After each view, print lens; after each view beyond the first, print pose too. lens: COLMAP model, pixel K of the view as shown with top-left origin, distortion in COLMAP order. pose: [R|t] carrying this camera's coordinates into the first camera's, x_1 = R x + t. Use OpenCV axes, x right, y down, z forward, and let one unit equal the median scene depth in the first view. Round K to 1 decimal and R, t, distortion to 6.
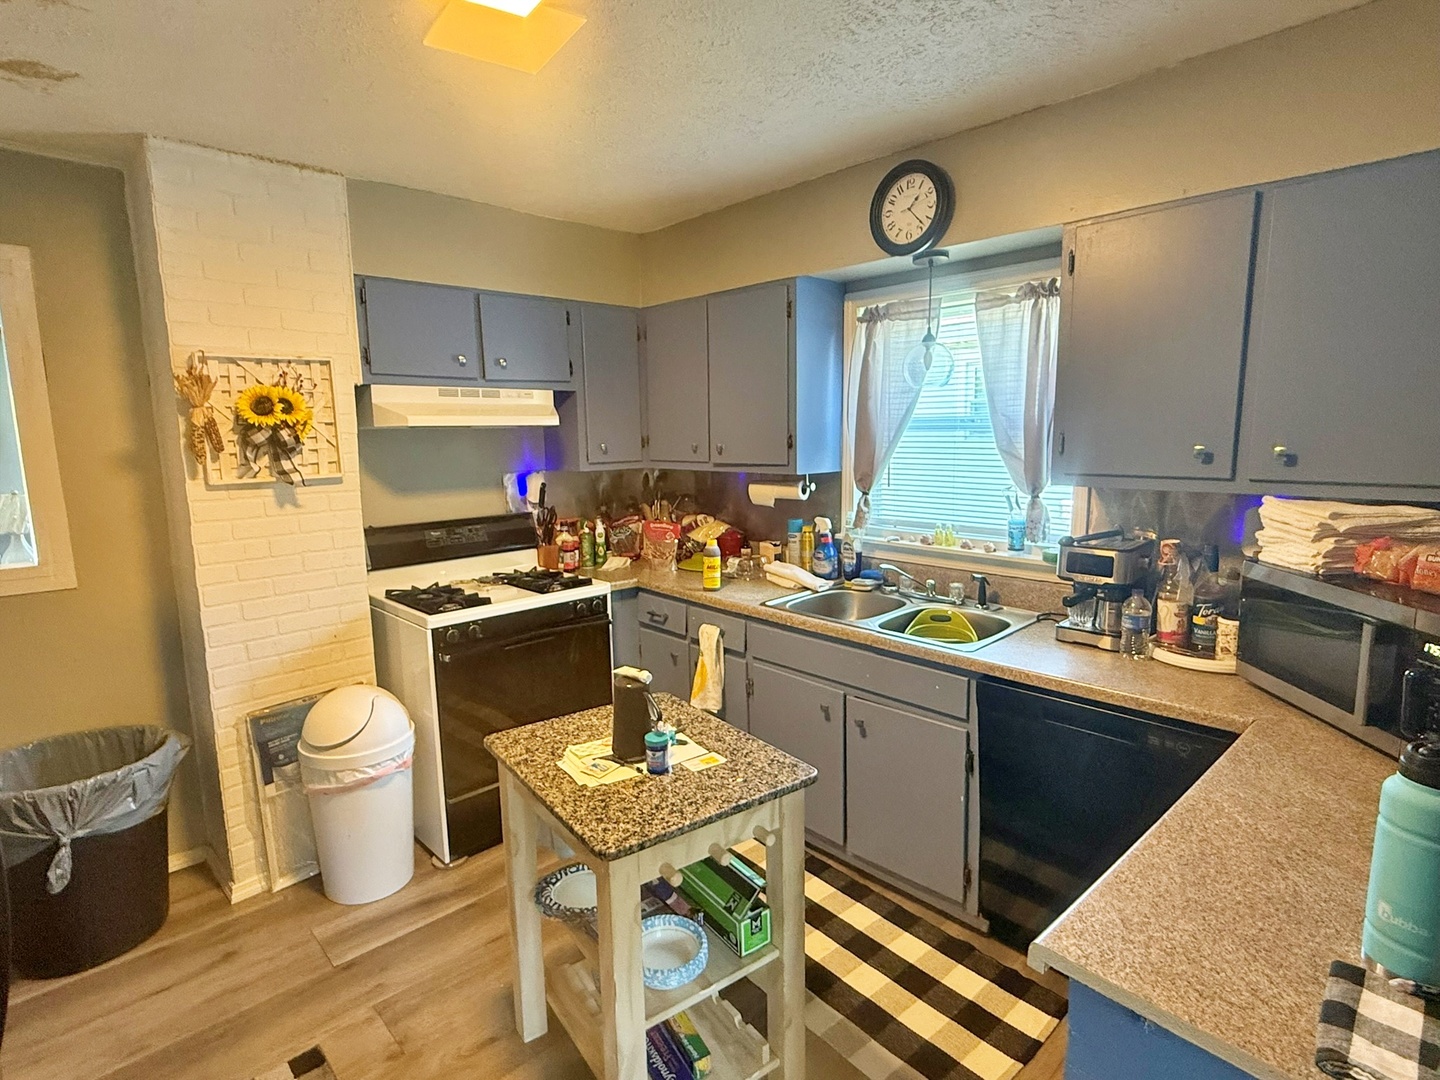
lens RADIAL K [[775.6, 0, 726.5], [0, 775.6, 539.4], [0, 0, 1]] dist [-0.001125, -0.000260]
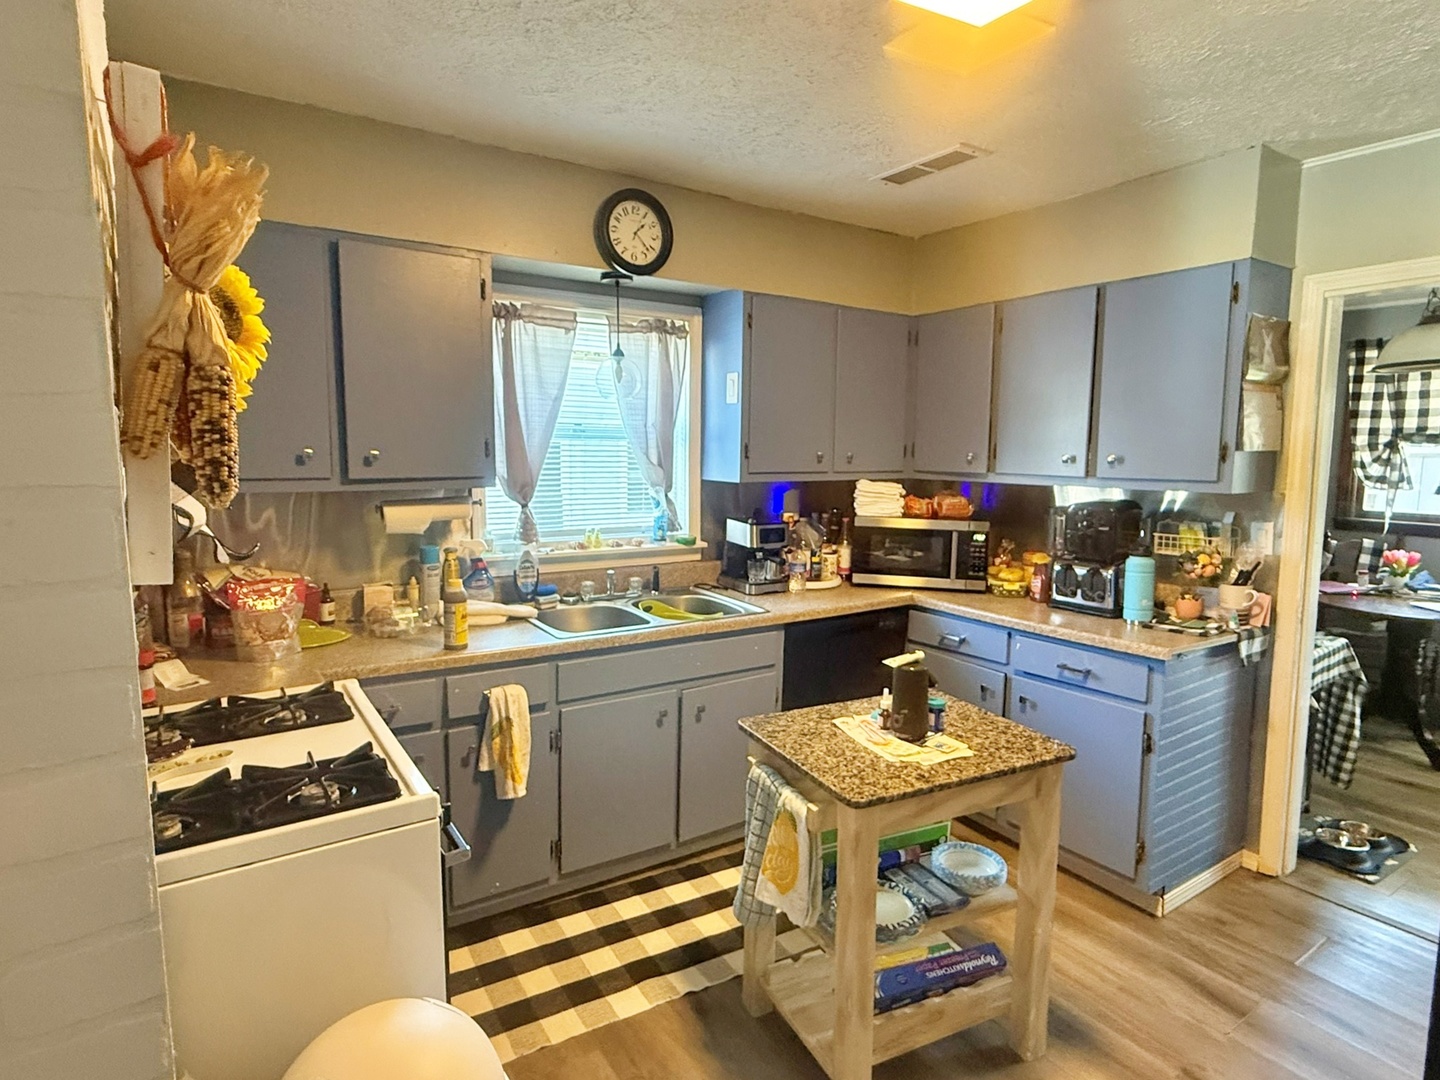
lens RADIAL K [[775.6, 0, 726.5], [0, 775.6, 539.4], [0, 0, 1]] dist [-0.001125, -0.000260]
pose [[0.158852, -0.094582, 0.982762, -0.832409], [0.133527, 0.988313, 0.073533, -0.066729], [-0.978231, 0.119544, 0.169625, 0.735026]]
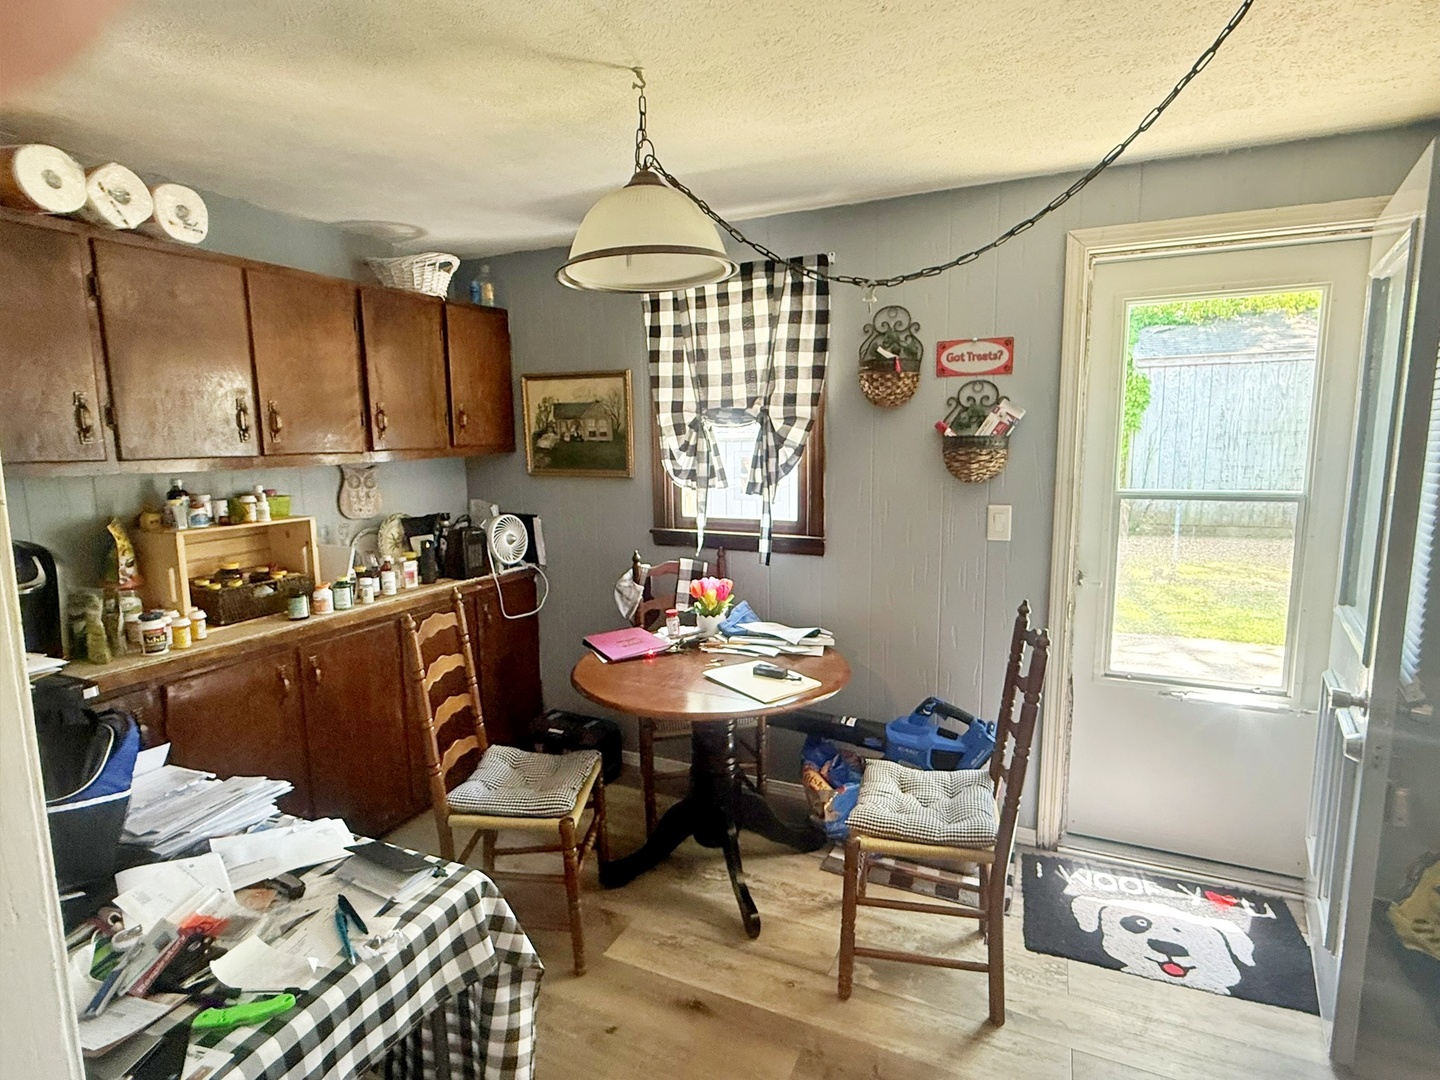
lens RADIAL K [[690.9, 0, 720.0], [0, 690.9, 540.0], [0, 0, 1]] dist [-0.000182, -0.000044]
pose [[-0.384167, -0.097153, 0.918138, -0.698930], [0.151929, 0.974239, 0.166659, -0.049883], [-0.910677, 0.203516, -0.359511, 0.621360]]
